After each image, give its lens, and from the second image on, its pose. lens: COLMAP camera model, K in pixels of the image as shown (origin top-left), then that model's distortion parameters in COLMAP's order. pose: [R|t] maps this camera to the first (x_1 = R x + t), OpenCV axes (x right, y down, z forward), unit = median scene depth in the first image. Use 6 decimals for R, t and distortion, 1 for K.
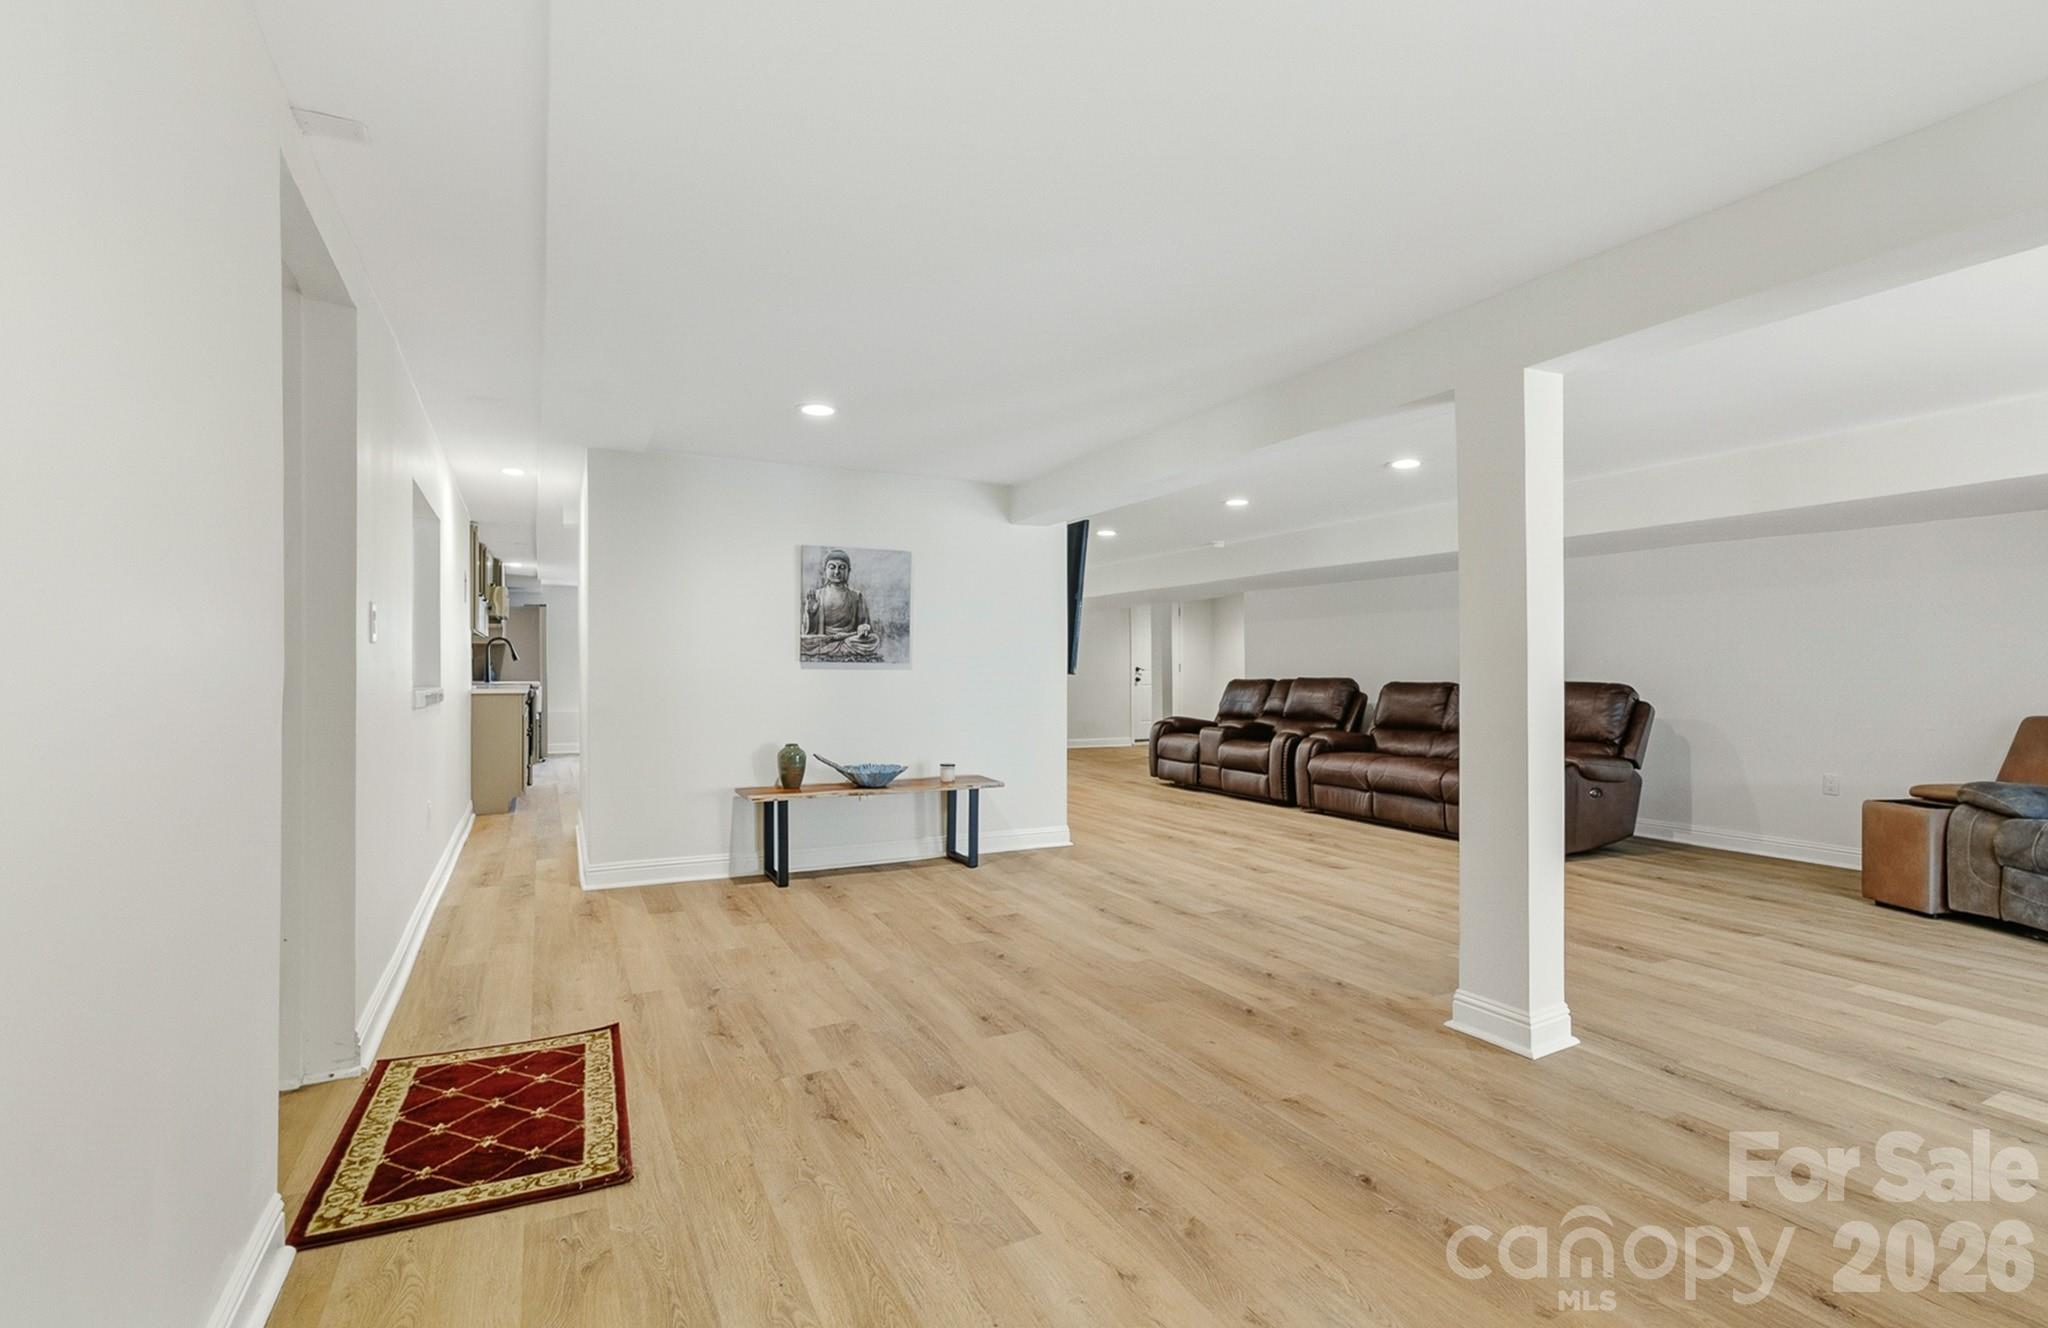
lens RADIAL K [[882.5, 0, 1017.1], [0, 882.5, 667.1], [0, 0, 1]] dist [-0.000636, -0.000214]
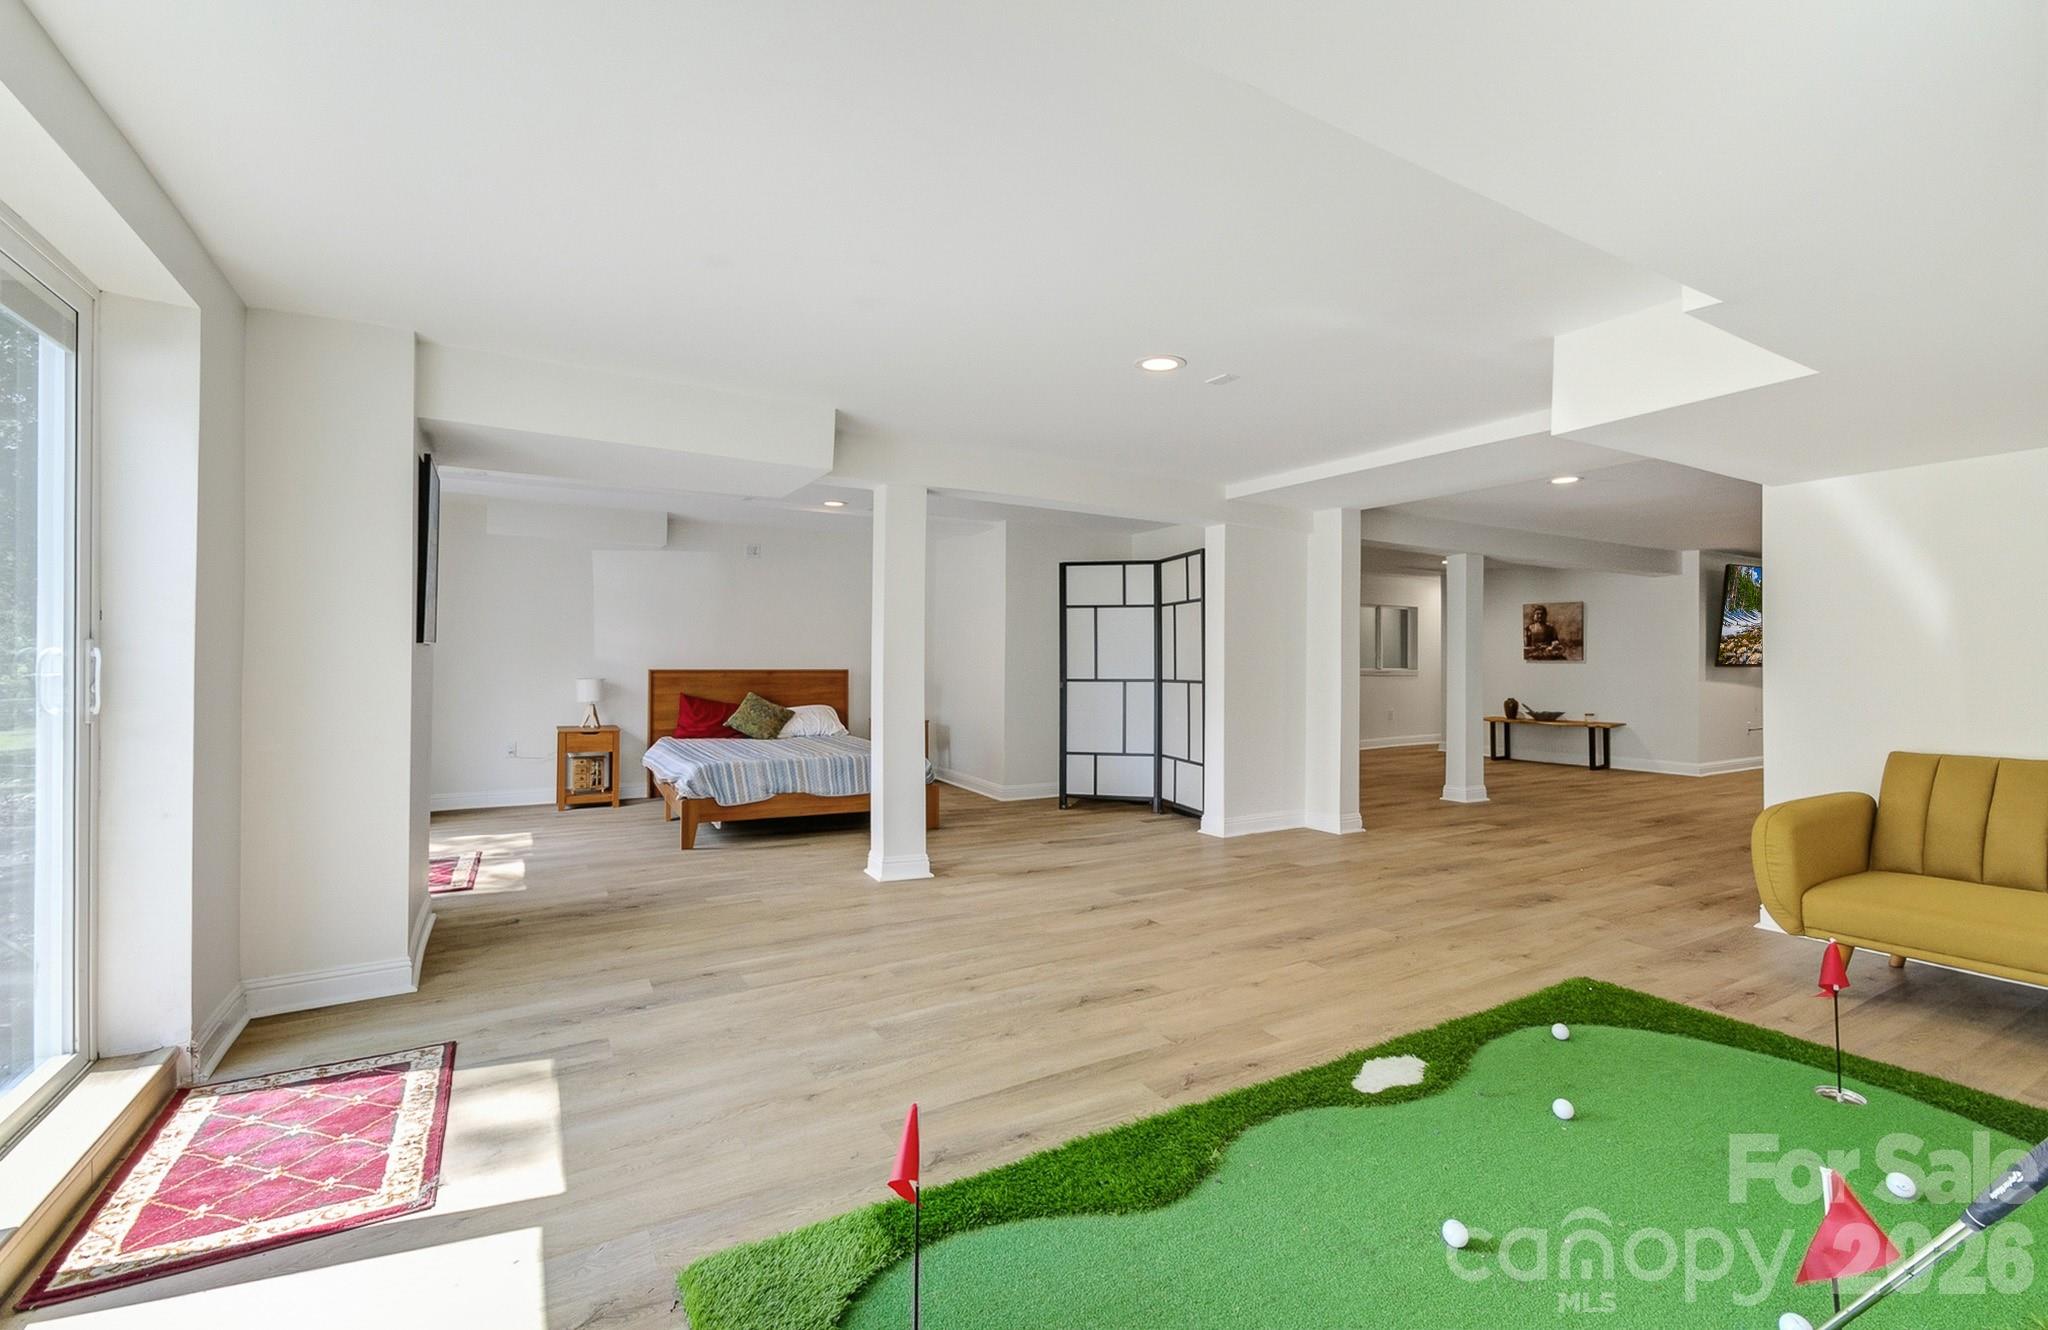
lens RADIAL K [[864.9, 0, 1013.8], [0, 864.9, 656.6], [0, 0, 1]] dist [-0.000041, -0.000112]
pose [[0.066582, -0.001736, -0.997779, 1.716074], [0.009042, 0.999958, -0.001137, -0.022444], [0.997740, -0.008947, 0.066595, -0.353161]]
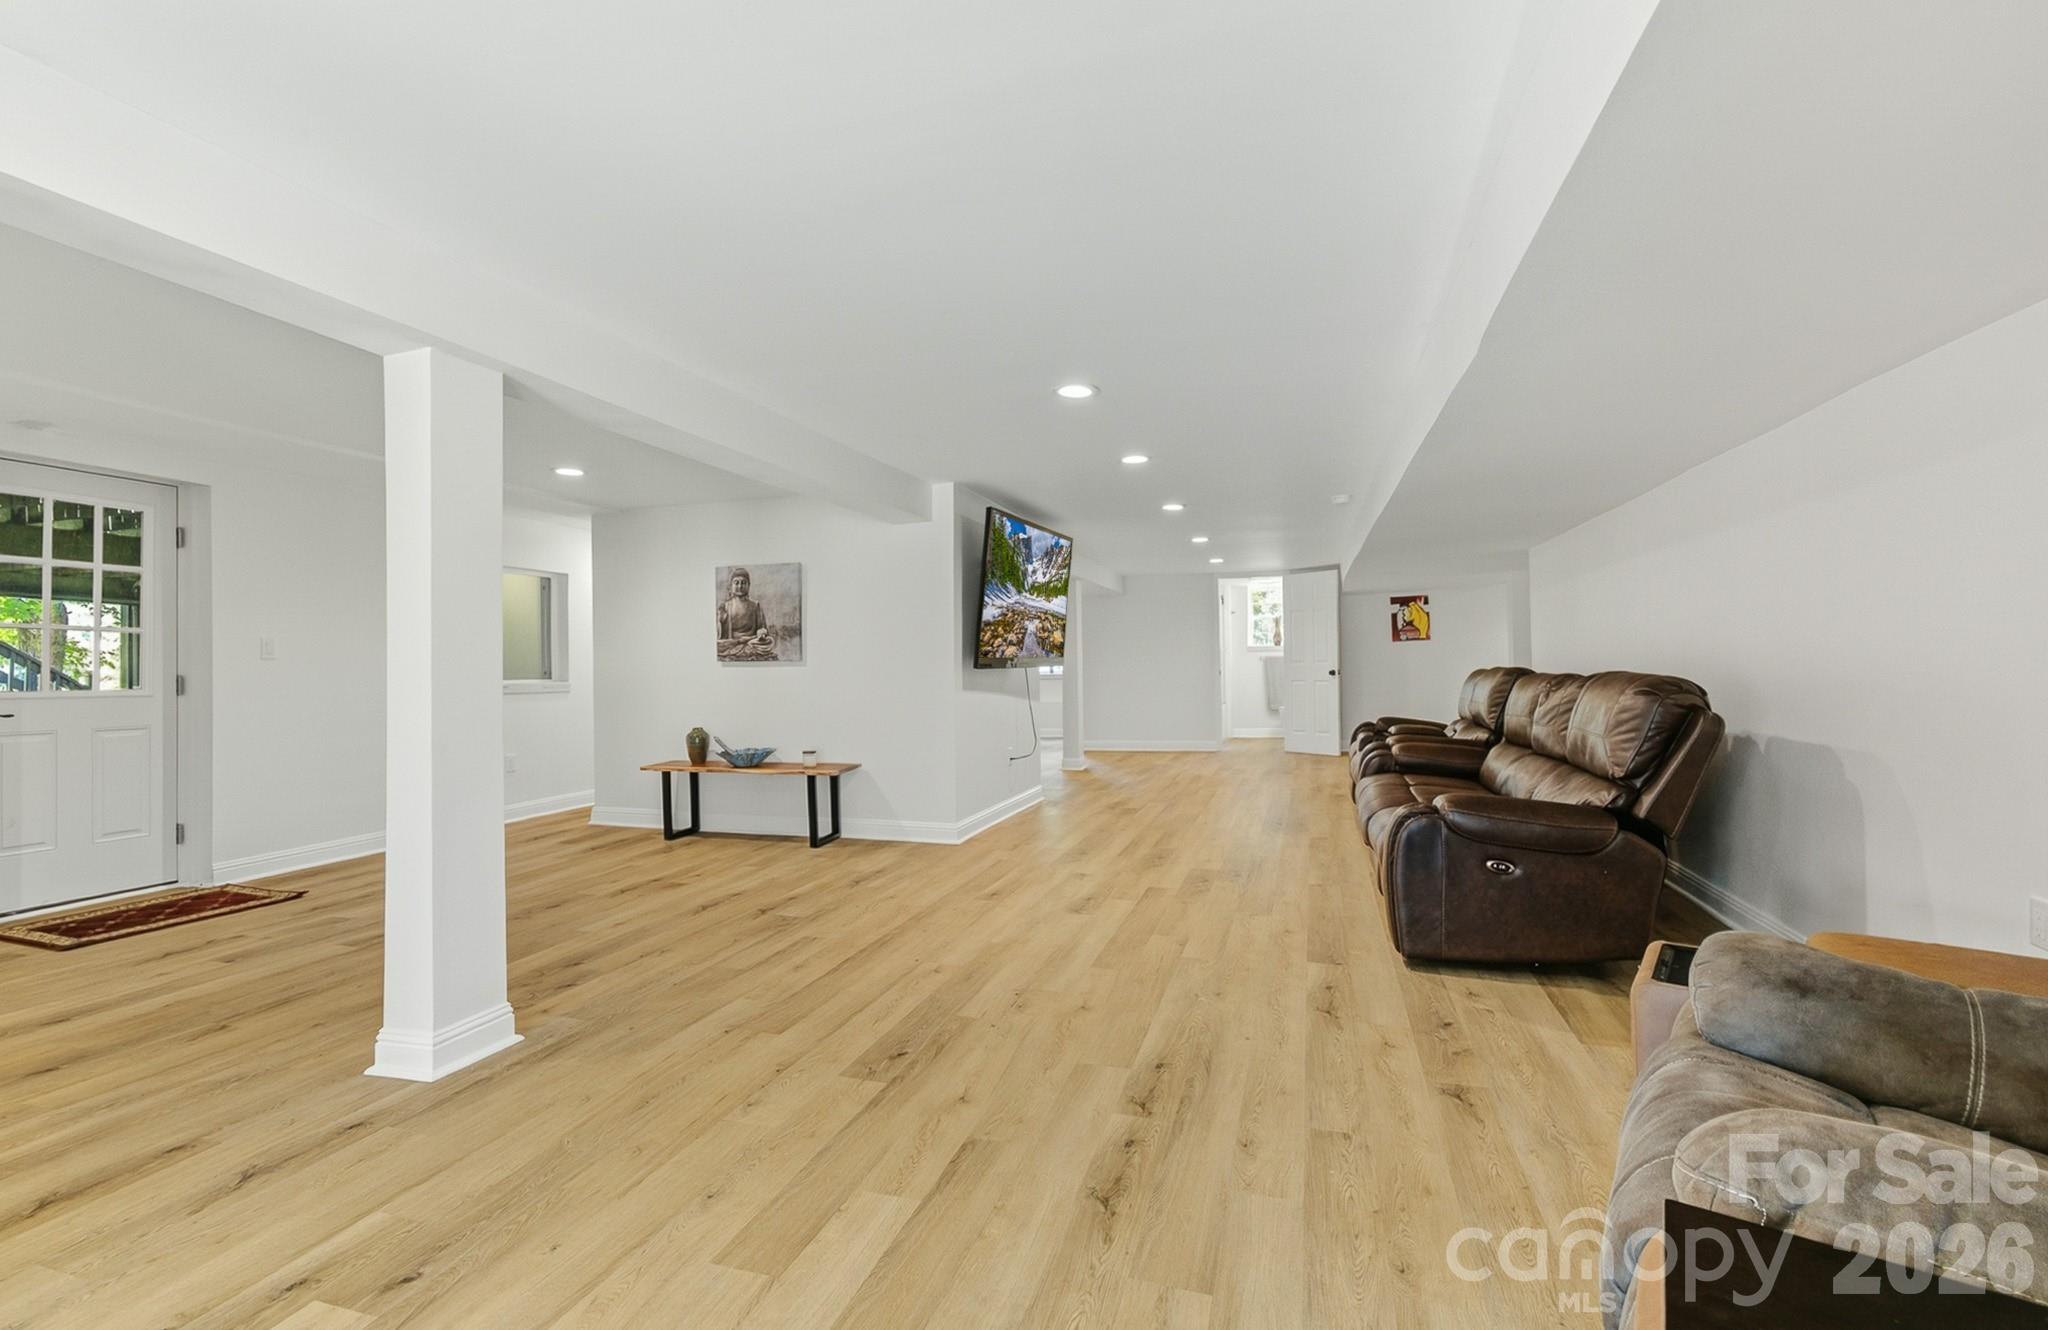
lens RADIAL K [[864.9, 0, 1013.8], [0, 864.9, 656.6], [0, 0, 1]] dist [-0.000041, -0.000112]
pose [[0.733702, -0.015090, -0.679304, 0.869434], [0.017584, 0.999840, -0.003218, -0.001792], [0.679244, -0.009584, 0.733850, 0.386436]]
